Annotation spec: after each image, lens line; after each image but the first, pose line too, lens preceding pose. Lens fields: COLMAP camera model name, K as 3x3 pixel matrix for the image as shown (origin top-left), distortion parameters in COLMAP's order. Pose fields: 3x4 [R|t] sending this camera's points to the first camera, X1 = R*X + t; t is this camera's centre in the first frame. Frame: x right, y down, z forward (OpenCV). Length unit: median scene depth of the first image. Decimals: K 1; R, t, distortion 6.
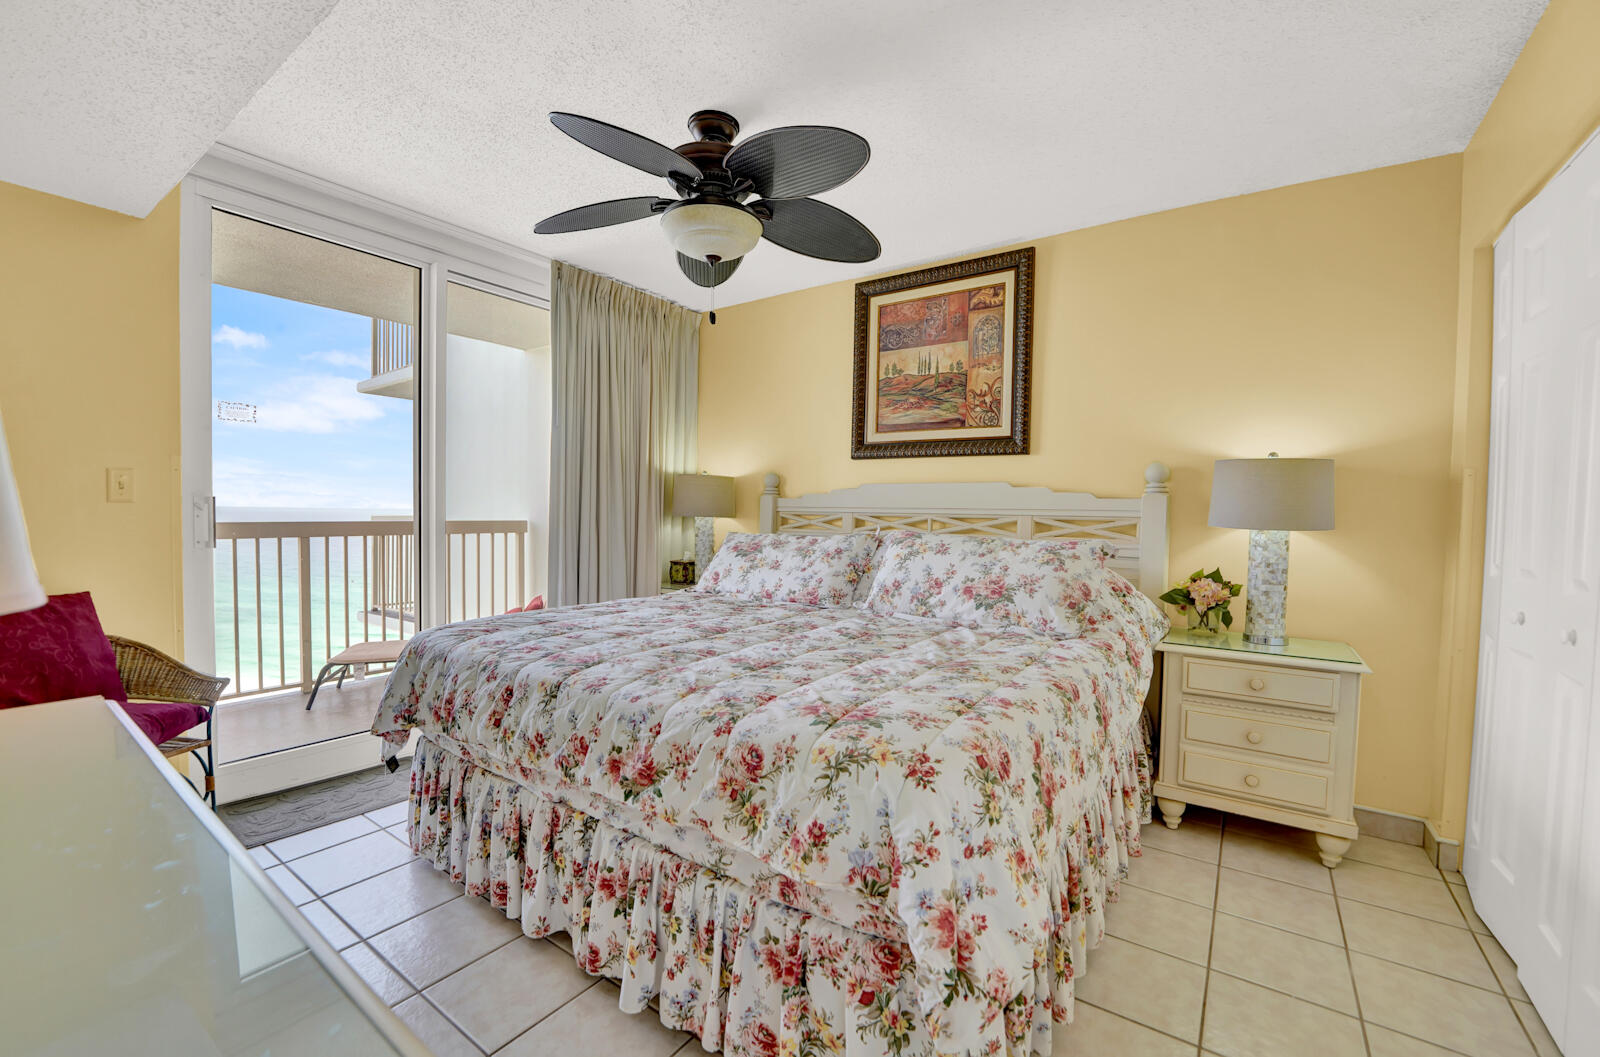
lens RADIAL K [[647.0, 0, 800.0], [0, 647.0, 528.5], [0, 0, 1]] dist [-0.027993, 0.000163]
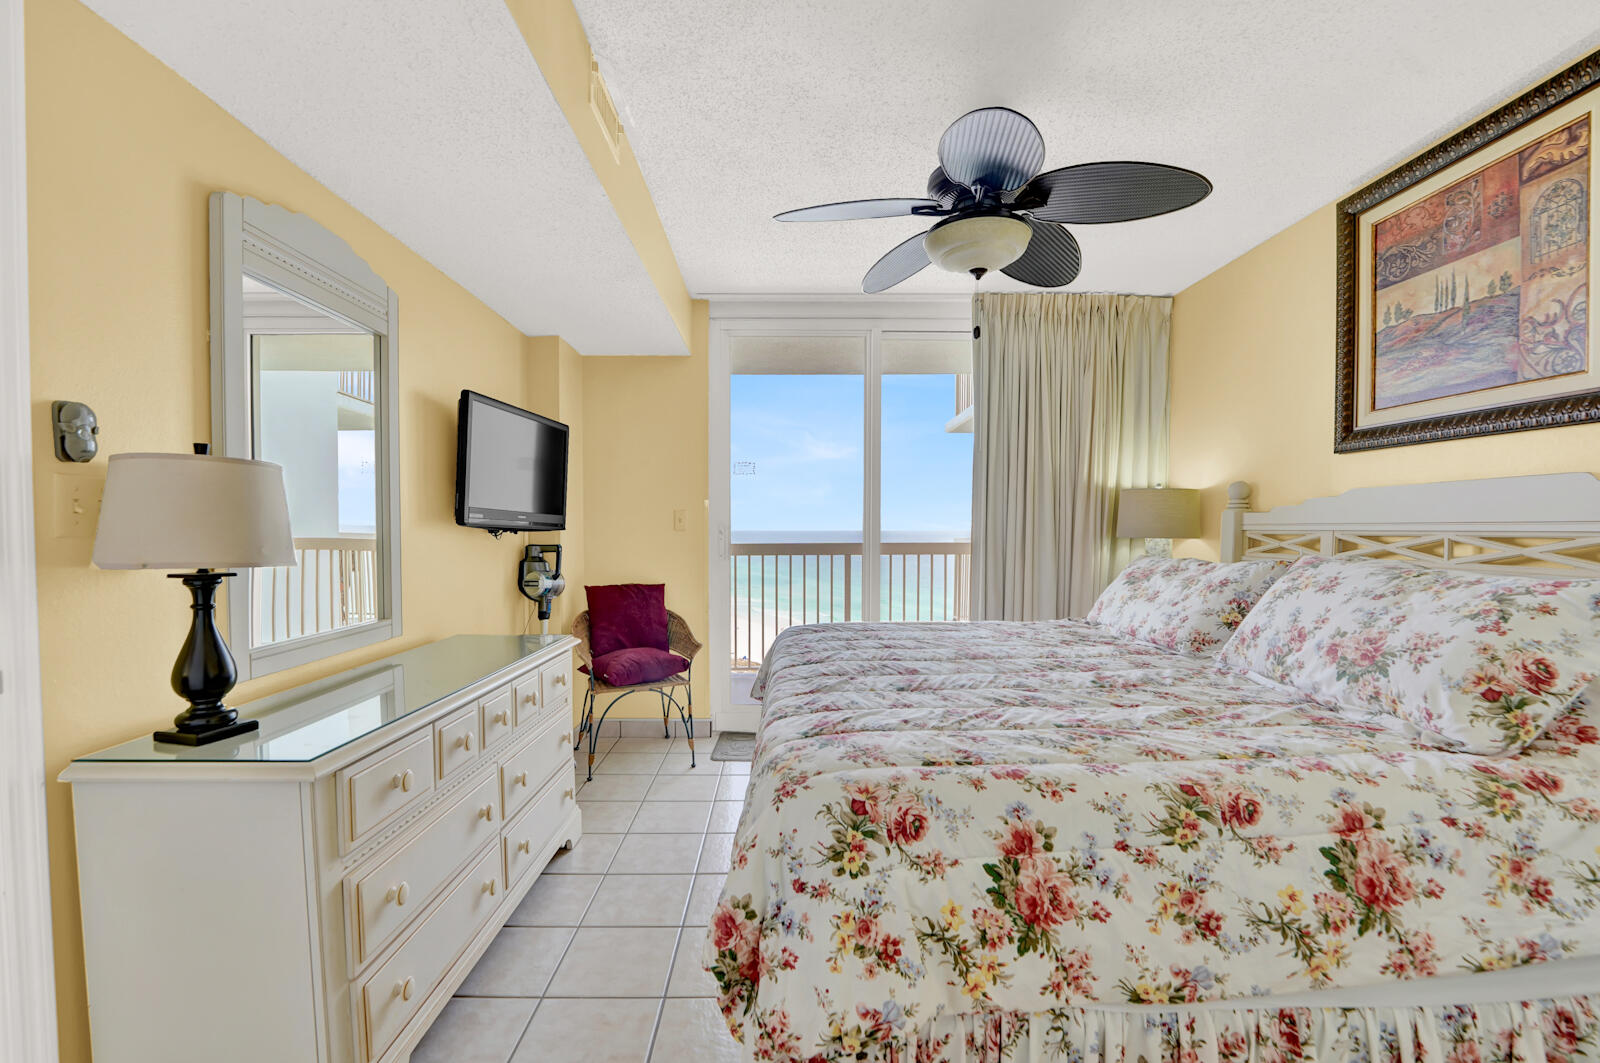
lens RADIAL K [[670.5, 0, 795.4], [0, 670.5, 538.0], [0, 0, 1]] dist [-0.032541, 0.004036]
pose [[0.597866, -0.005131, -0.801580, 0.345154], [-0.010683, 0.999840, -0.014369, -0.000581], [0.801525, 0.017154, 0.597715, 0.127261]]
